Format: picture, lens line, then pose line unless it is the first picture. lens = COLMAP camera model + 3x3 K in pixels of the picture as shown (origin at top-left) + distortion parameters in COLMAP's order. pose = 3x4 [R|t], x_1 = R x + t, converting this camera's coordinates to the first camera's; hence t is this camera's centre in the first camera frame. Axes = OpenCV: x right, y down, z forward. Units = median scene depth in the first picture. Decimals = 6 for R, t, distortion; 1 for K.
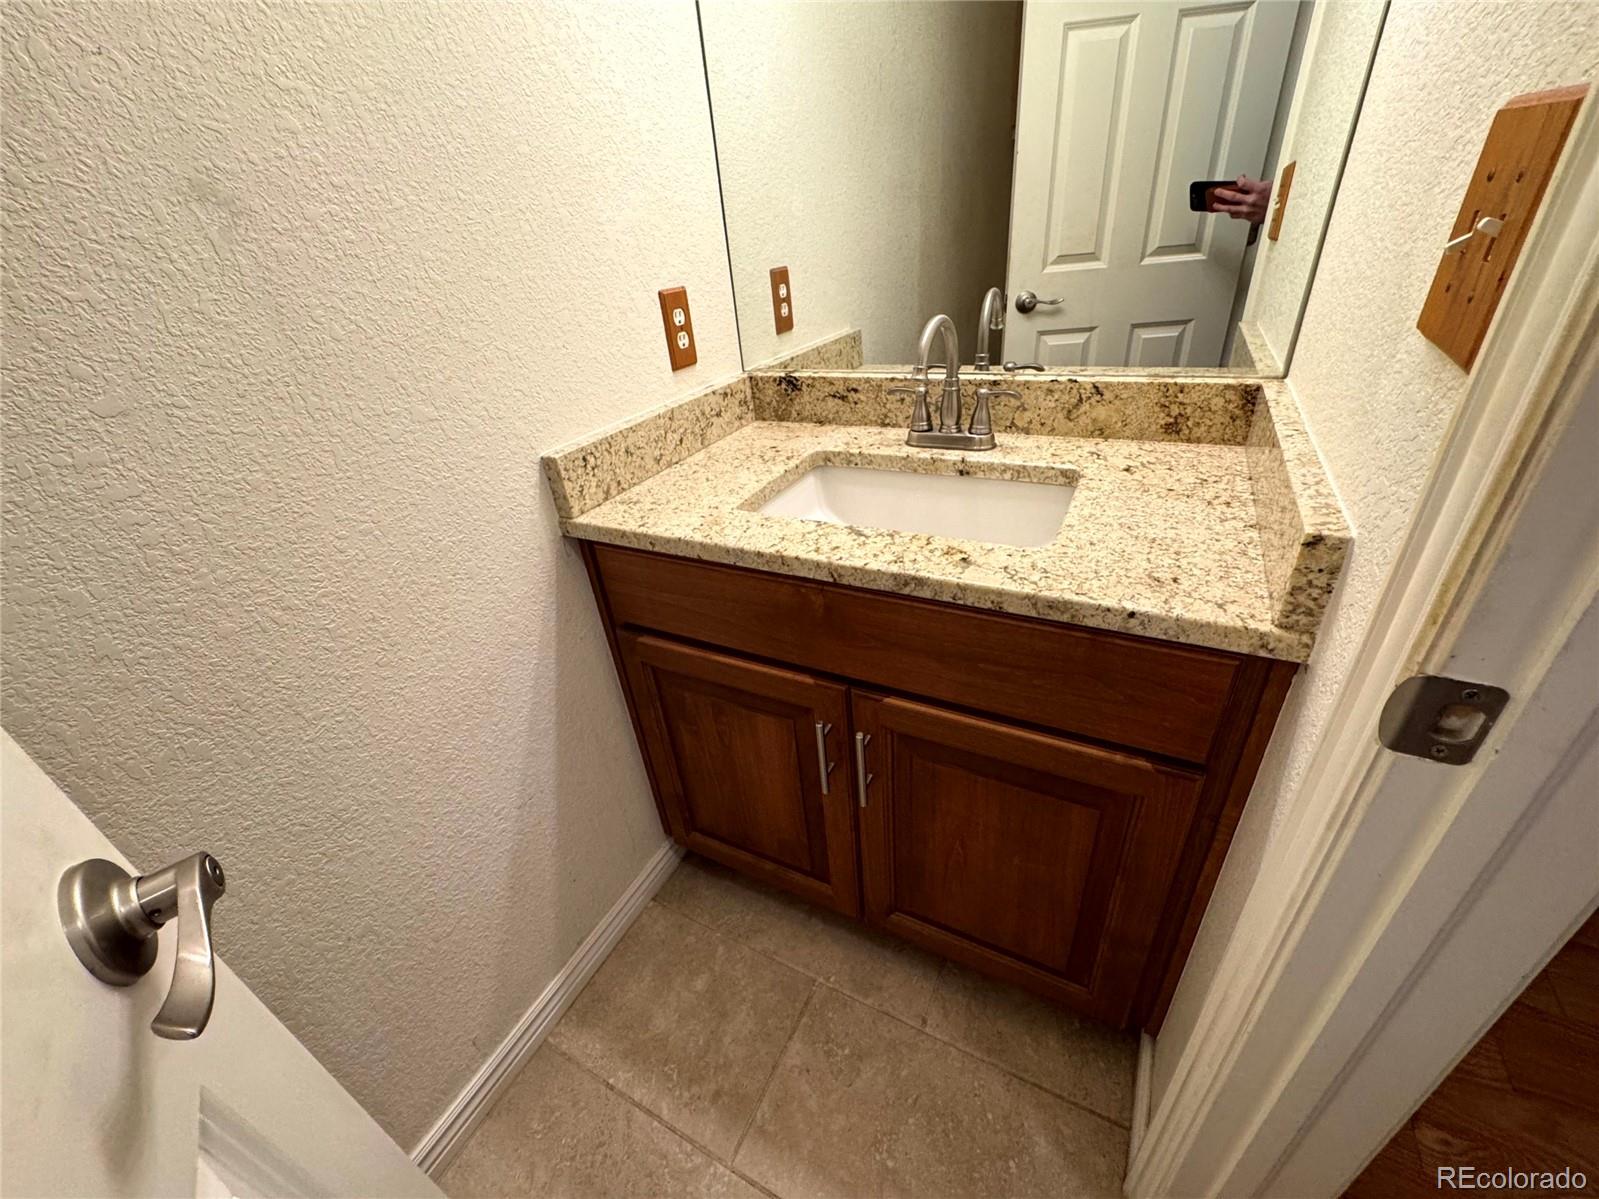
lens RADIAL K [[641.3, 0, 800.4], [0, 641.3, 604.2], [0, 0, 1]] dist [-0.003962, 0.000348]
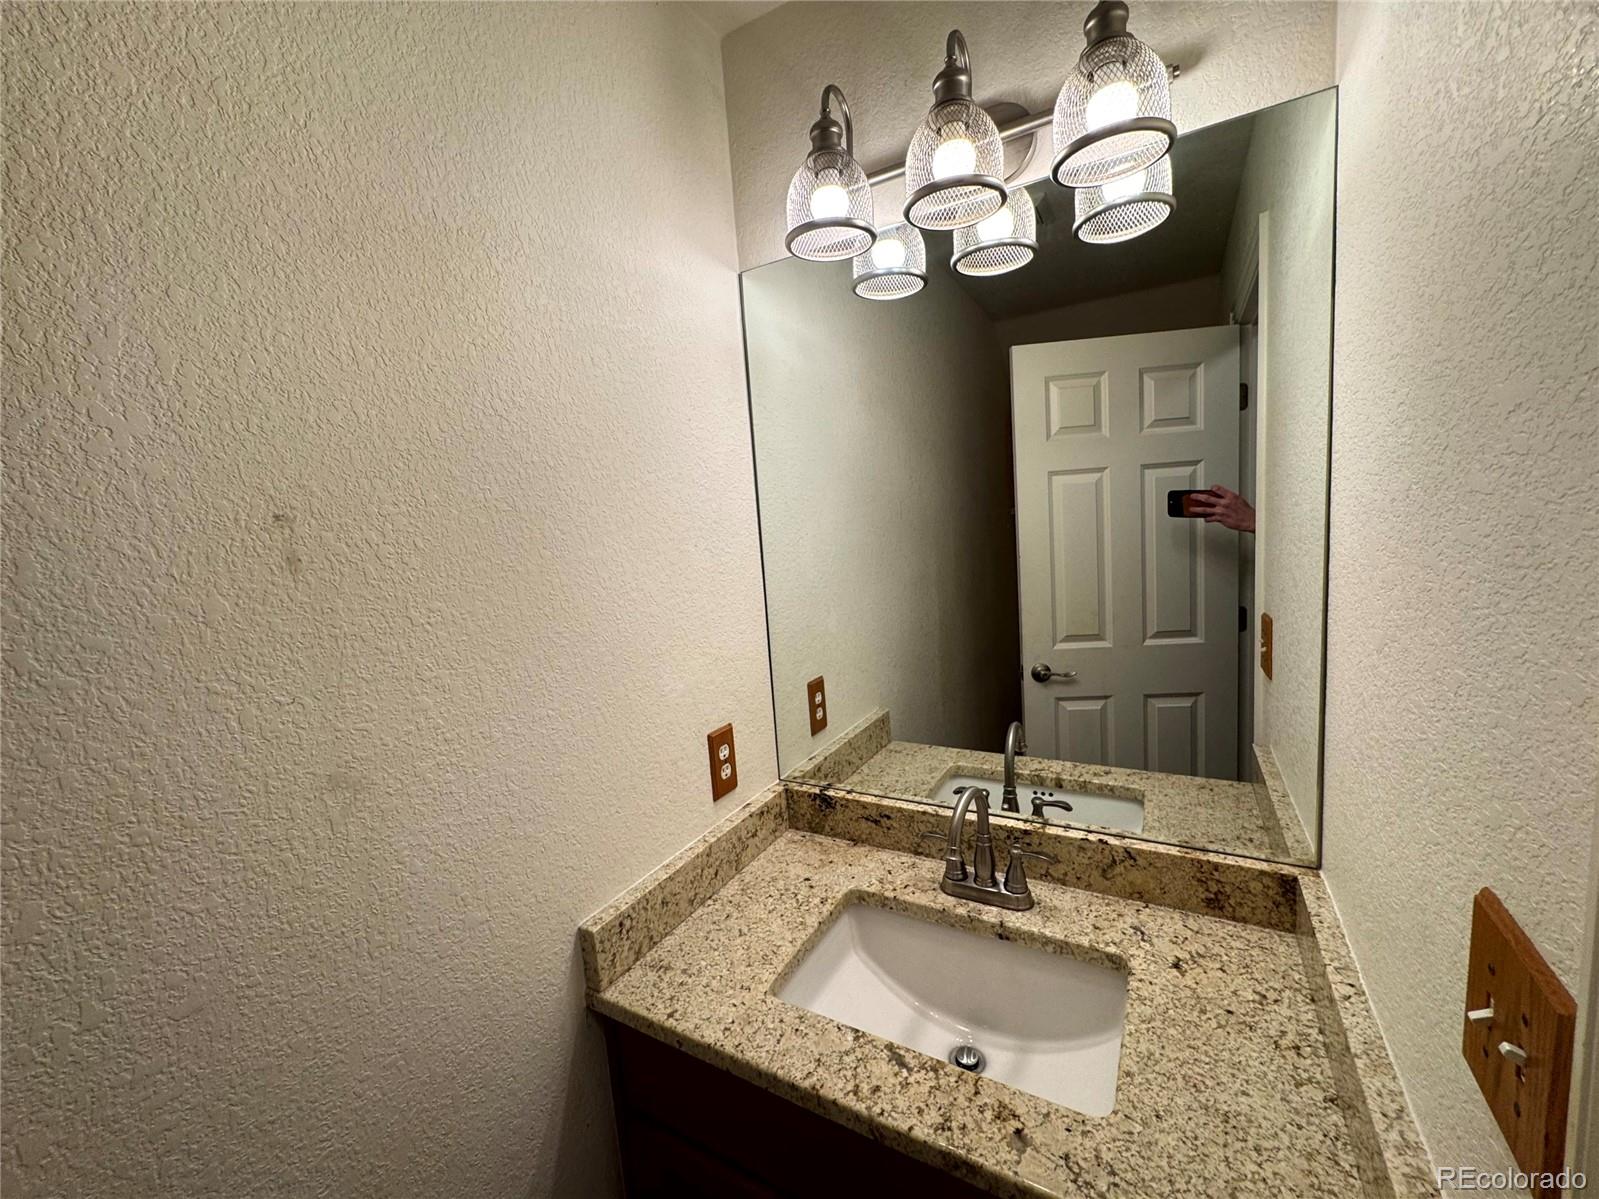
lens RADIAL K [[641.3, 0, 799.4], [0, 641.3, 598.6], [0, 0, 1]] dist [-0.003962, 0.000348]
pose [[0.998984, 0.019526, -0.040626, -0.025008], [-0.033900, 0.919489, -0.391652, -0.290221], [0.029707, 0.392631, 0.919216, -0.105226]]
